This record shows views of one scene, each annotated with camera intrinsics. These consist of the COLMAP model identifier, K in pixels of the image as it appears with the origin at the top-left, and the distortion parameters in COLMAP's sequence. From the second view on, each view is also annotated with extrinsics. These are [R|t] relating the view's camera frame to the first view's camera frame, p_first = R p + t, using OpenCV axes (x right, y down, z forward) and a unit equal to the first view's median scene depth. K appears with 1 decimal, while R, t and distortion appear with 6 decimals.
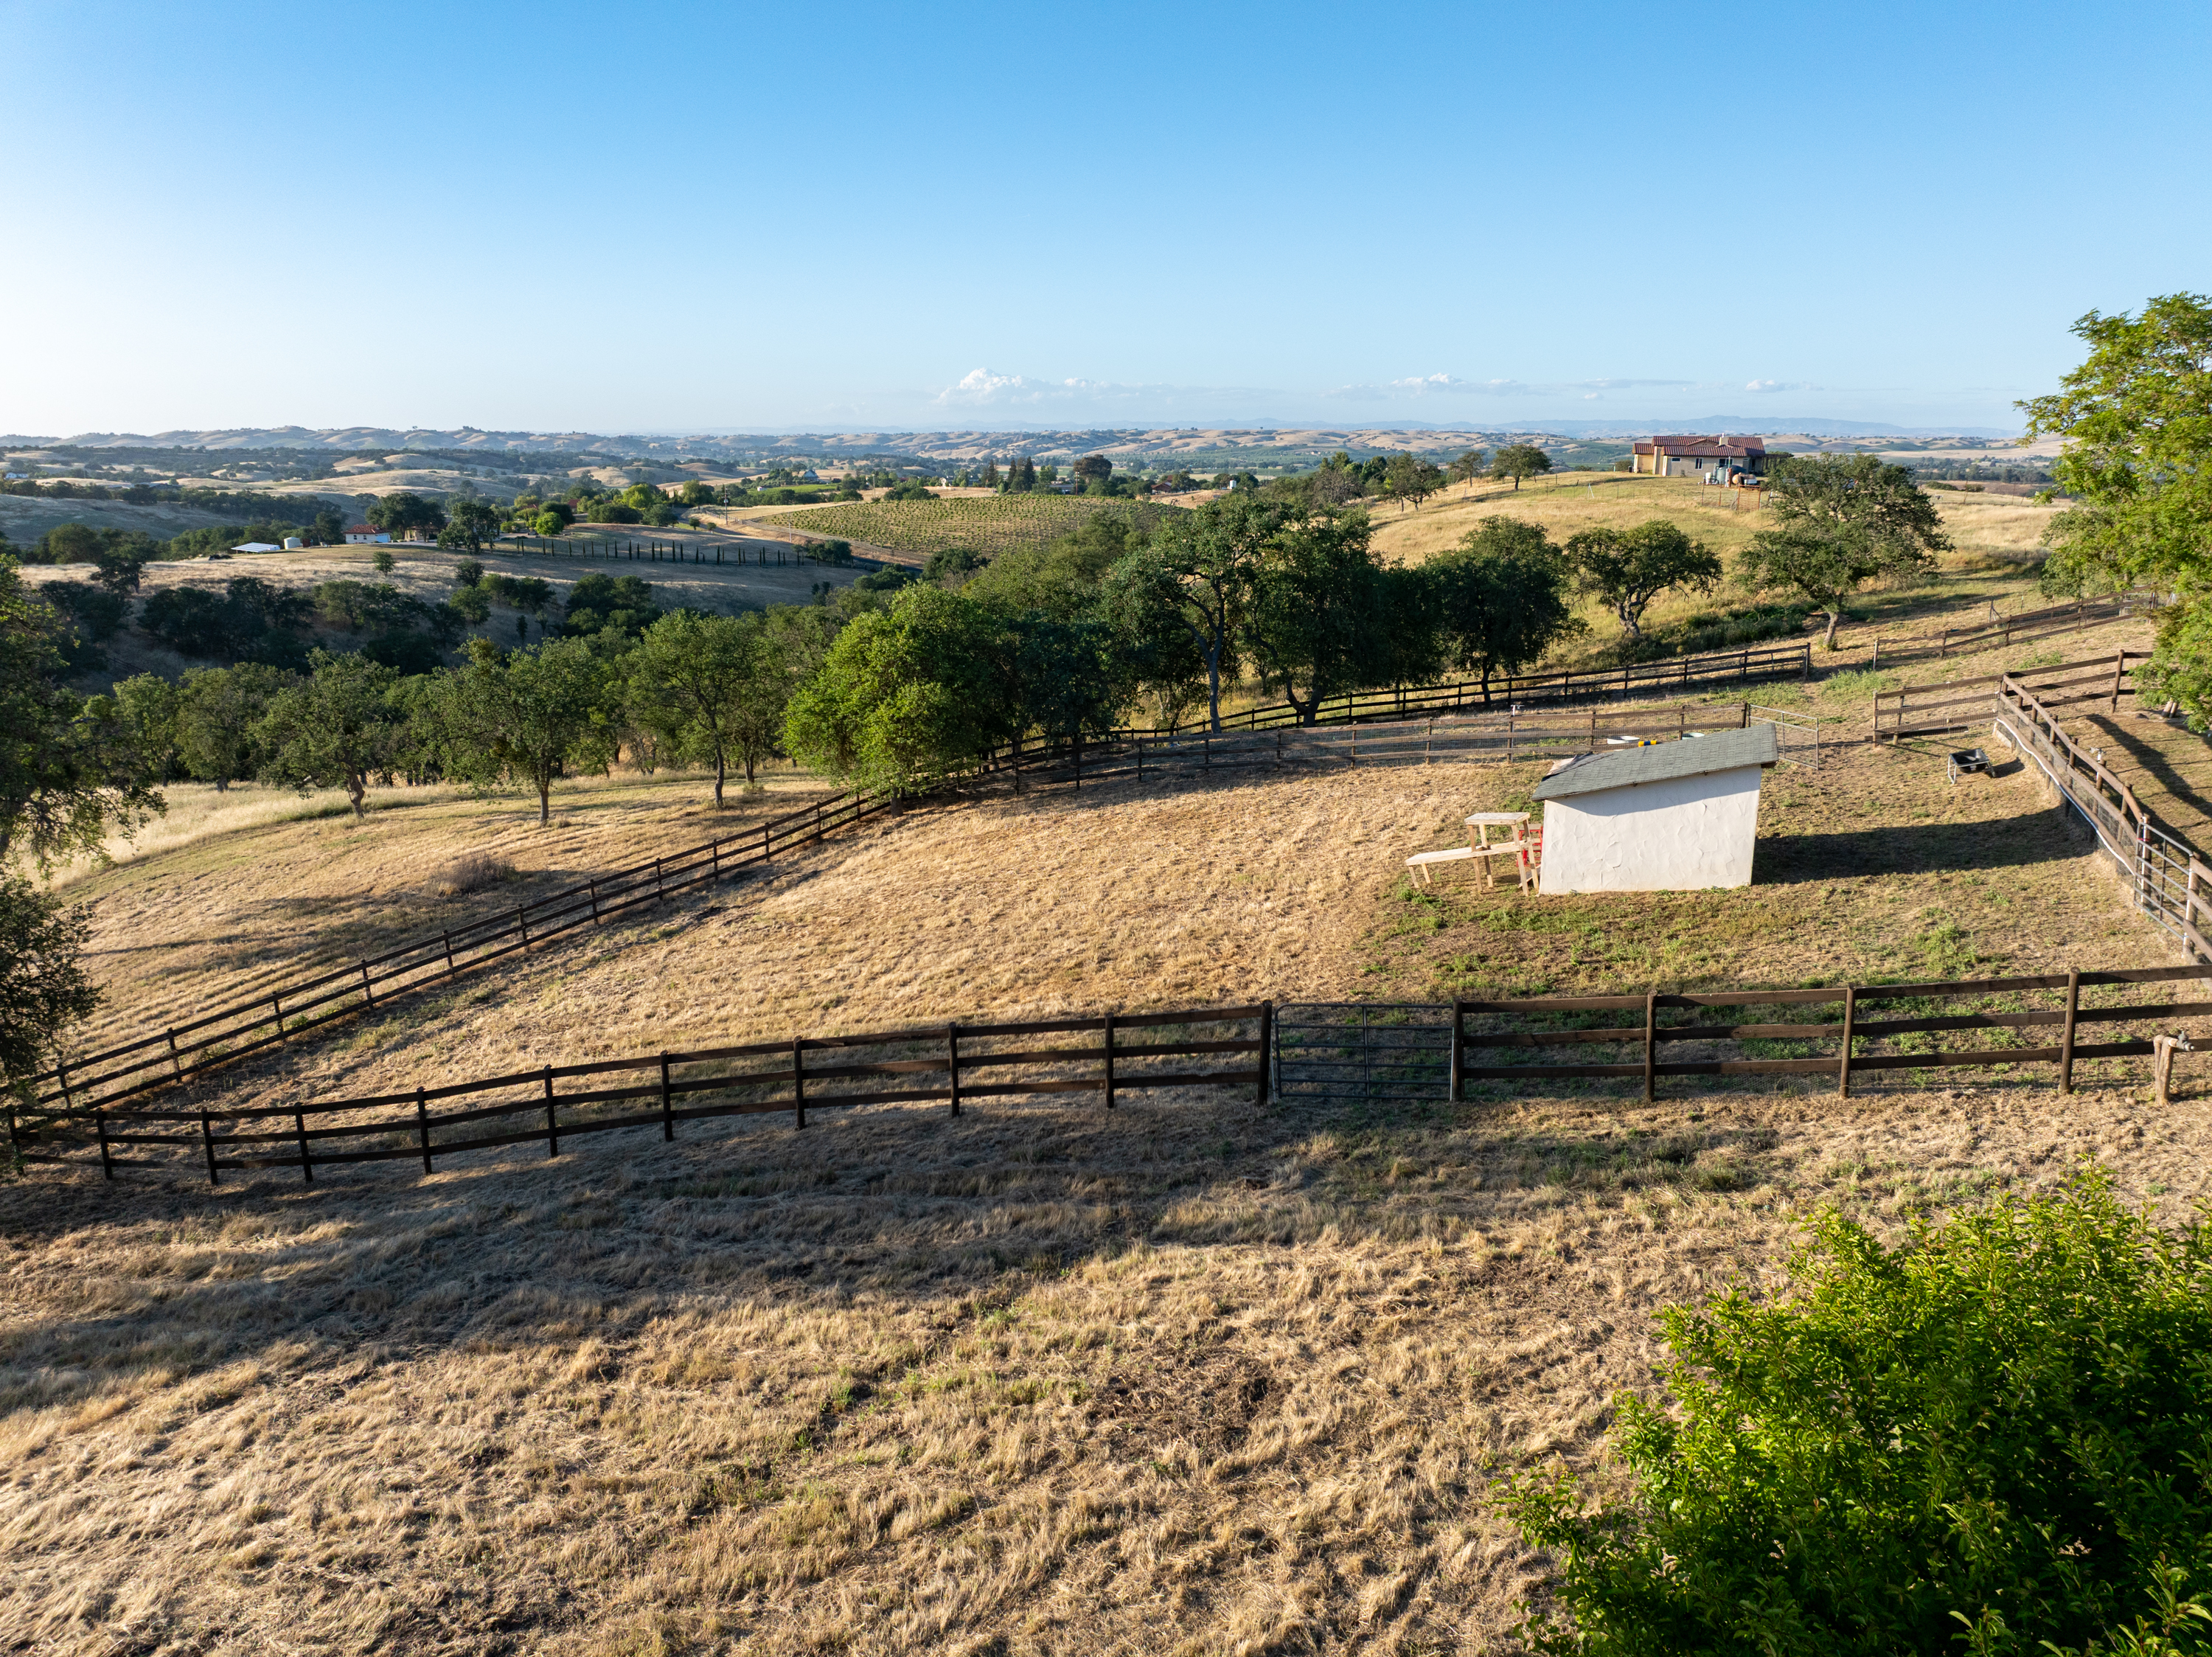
lens RADIAL K [[1523.9, 0, 1110.8], [0, 1523.9, 813.0], [0, 0, 1]] dist [-0.043564, 0.000540]
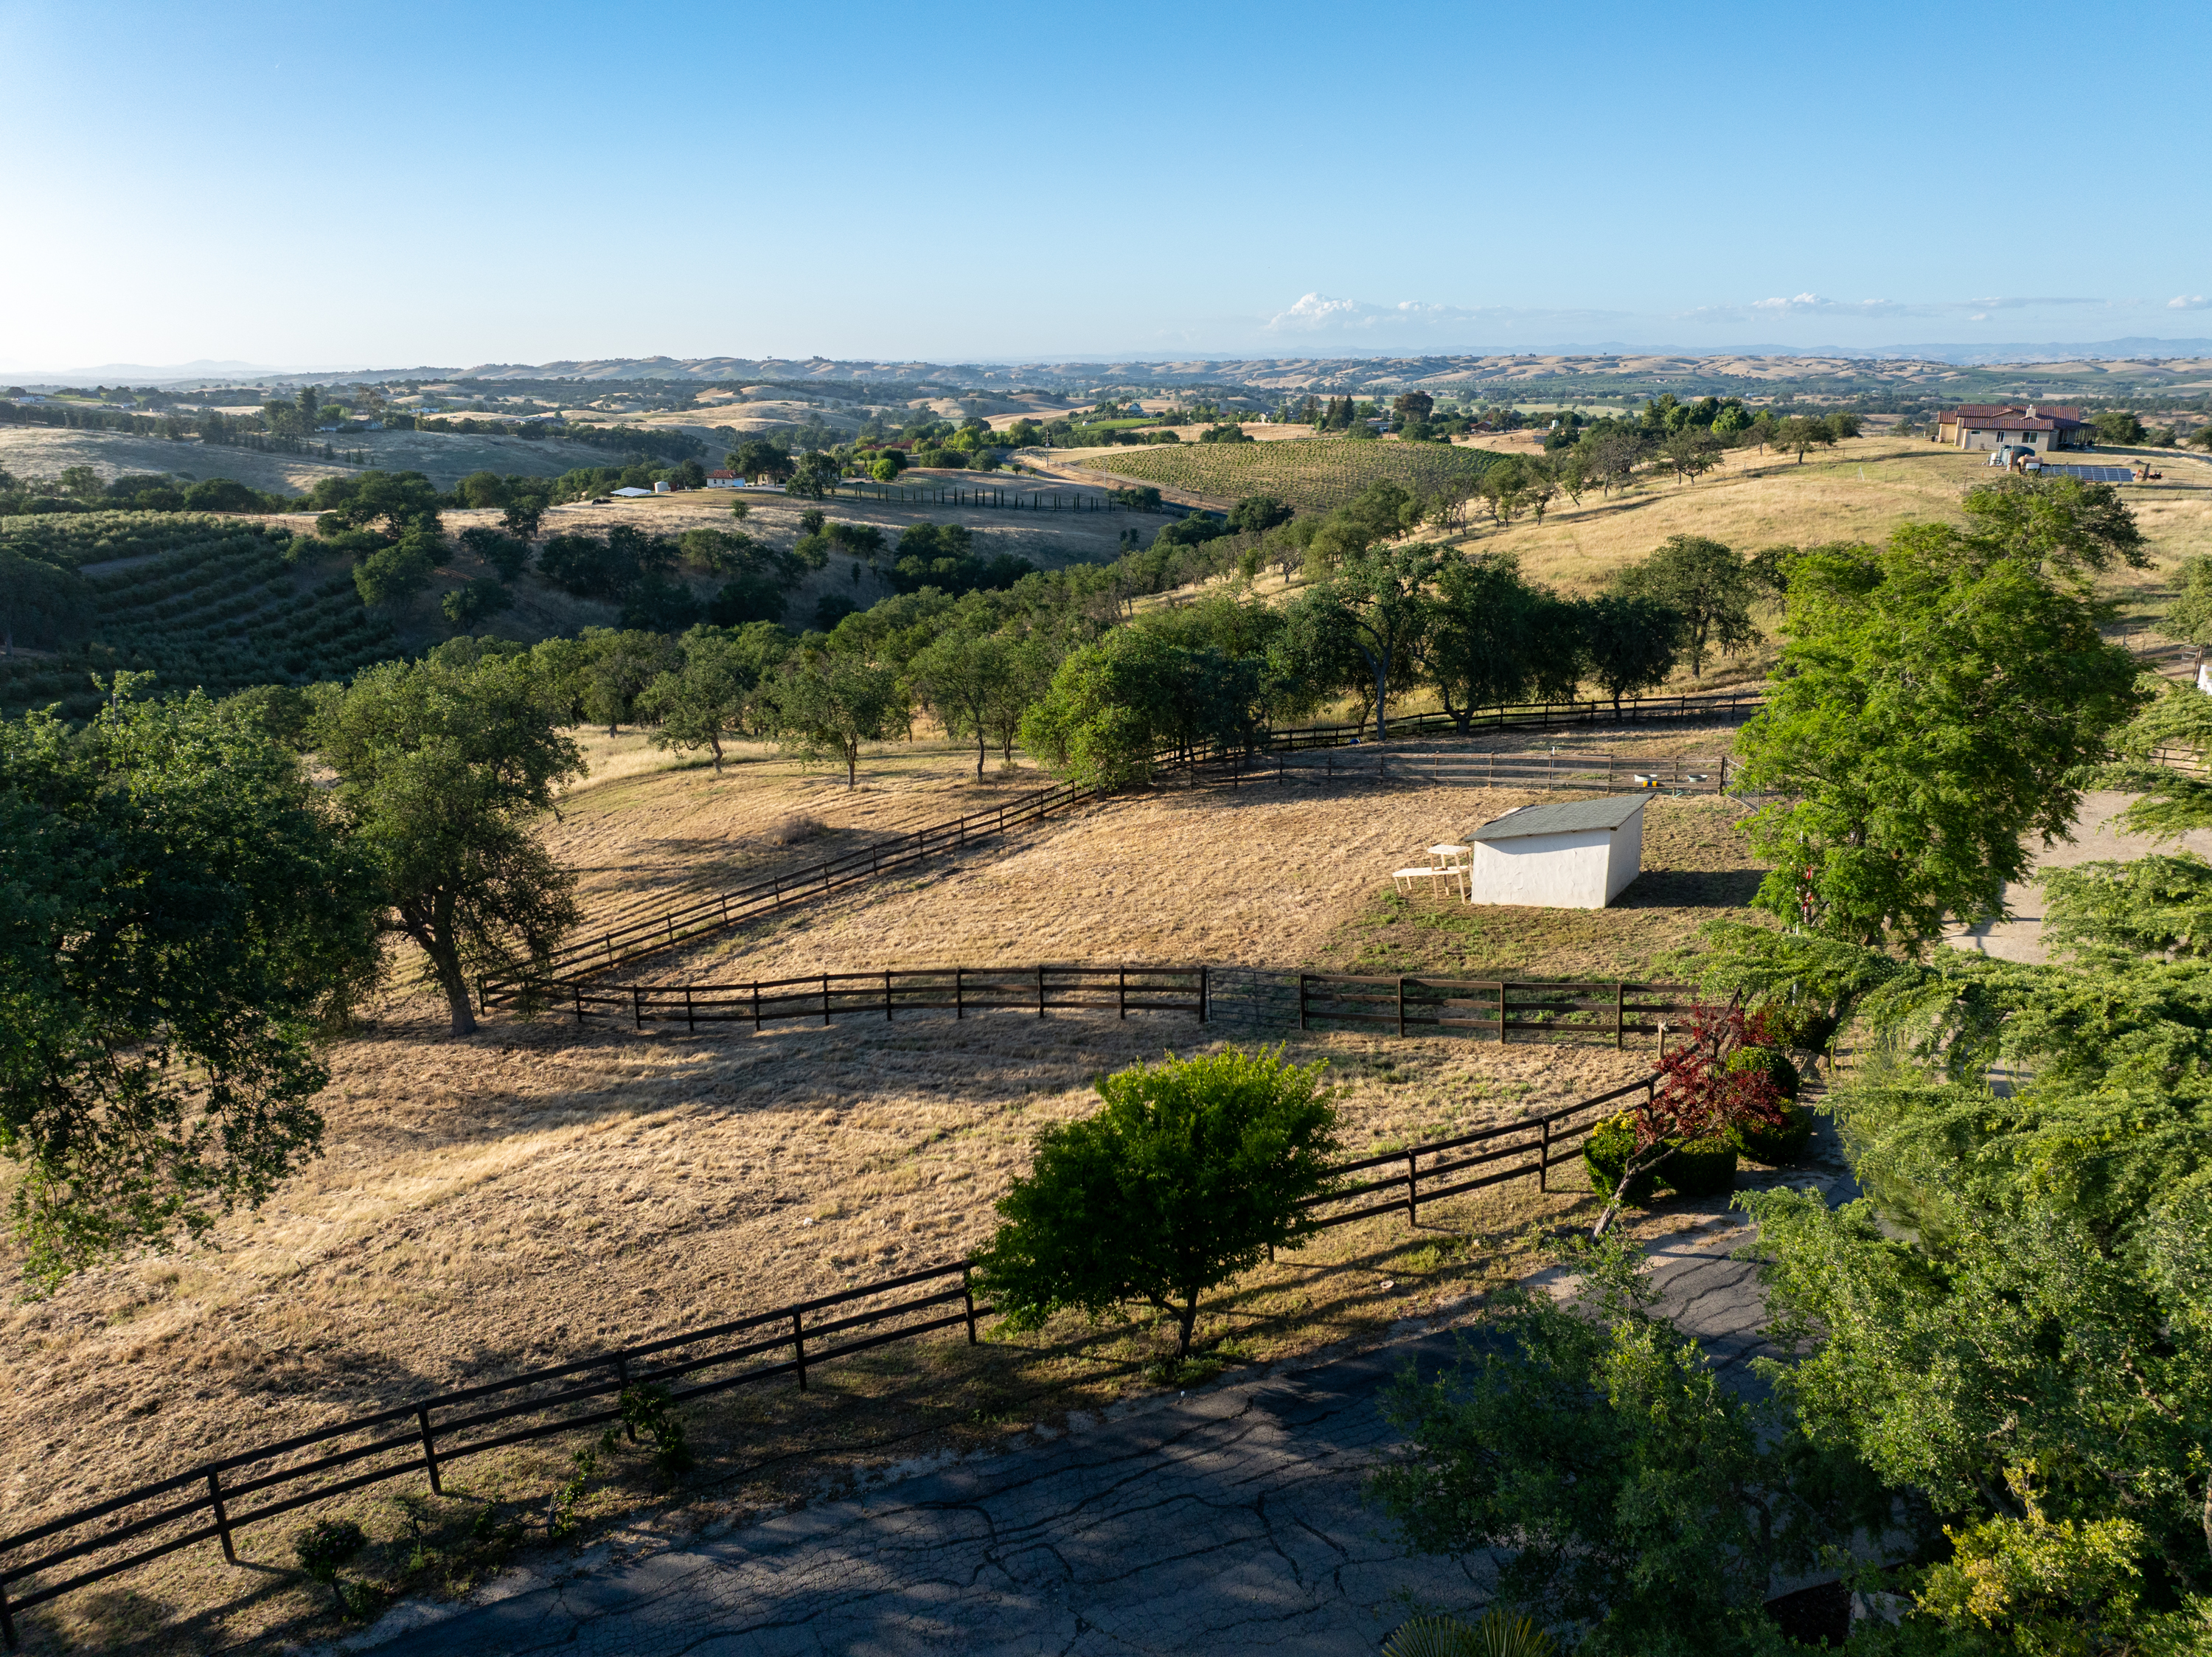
lens RADIAL K [[1523.9, 0, 1121.6], [0, 1523.9, 814.9], [0, 0, 1]] dist [-0.043564, 0.000540]
pose [[0.979599, 0.049592, -0.194747, 0.147527], [-0.040397, 0.997886, 0.050911, -0.059055], [0.196861, -0.042005, 0.979531, -0.320718]]
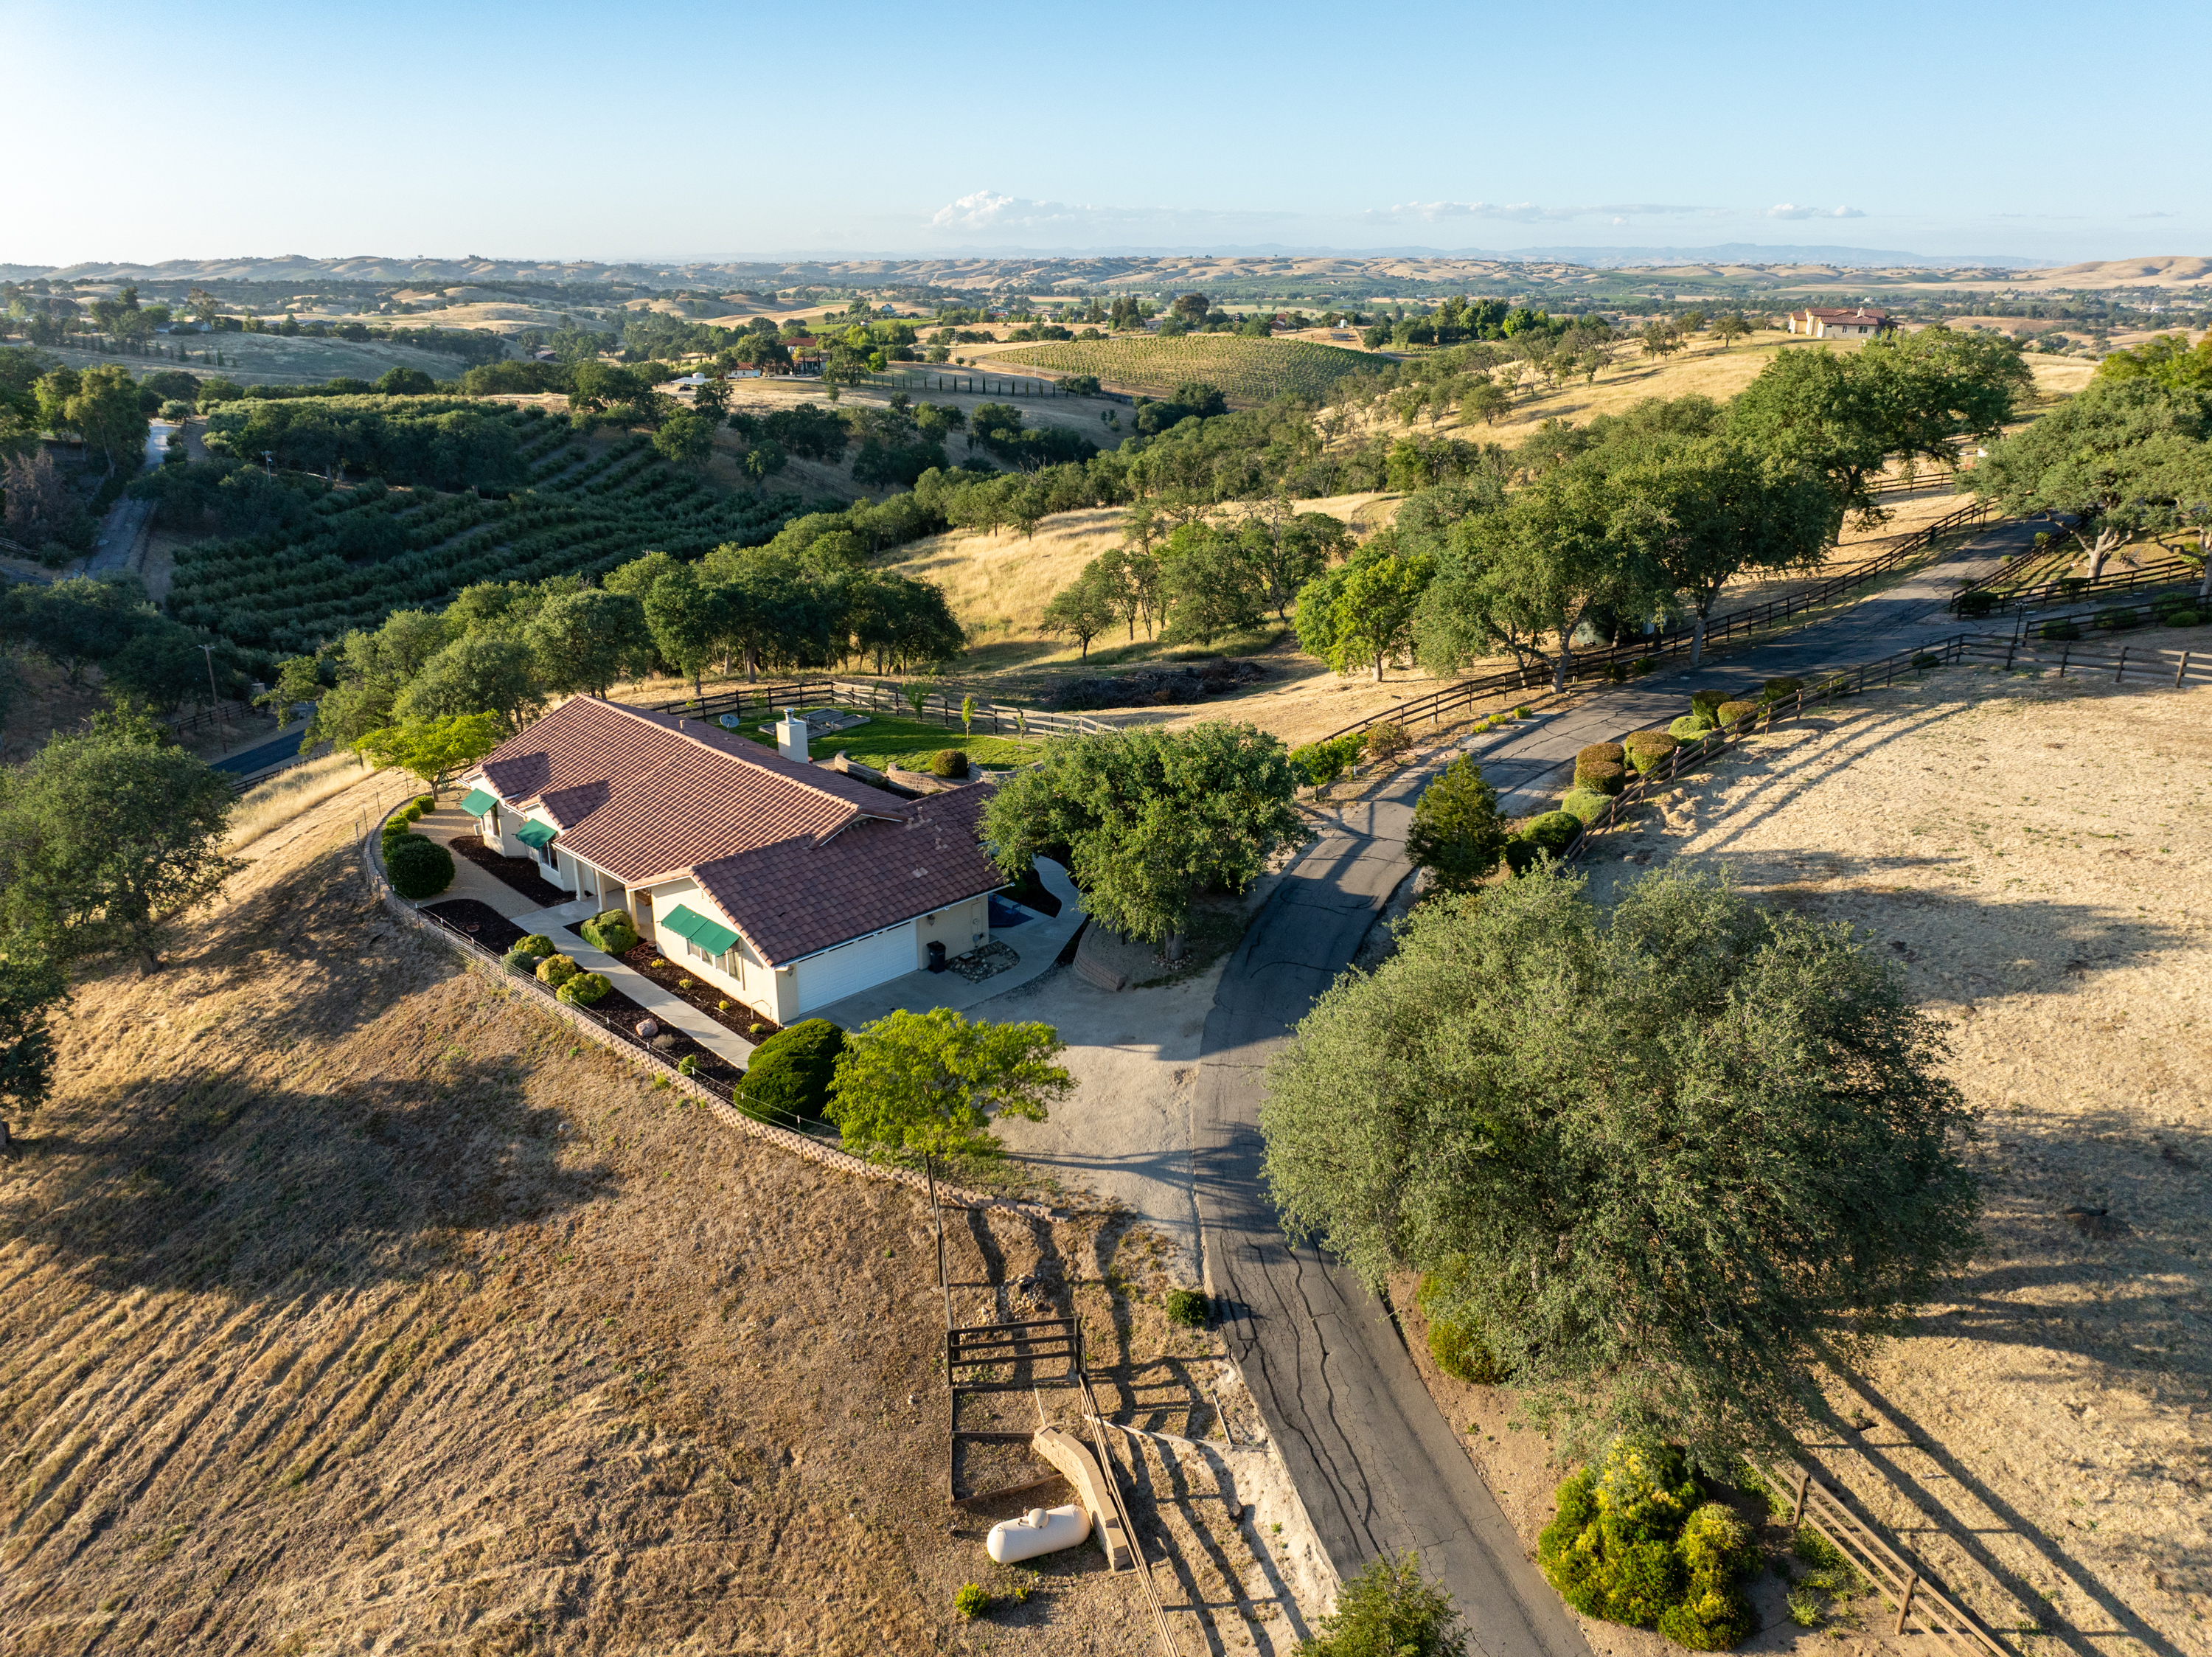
lens RADIAL K [[1523.9, 0, 1113.9], [0, 1523.9, 838.5], [0, 0, 1]] dist [-0.043564, 0.000540]
pose [[0.999987, -0.000870, 0.004999, -1.478058], [0.000261, 0.992710, 0.120525, 0.375007], [-0.005068, -0.120522, 0.992698, -2.245991]]
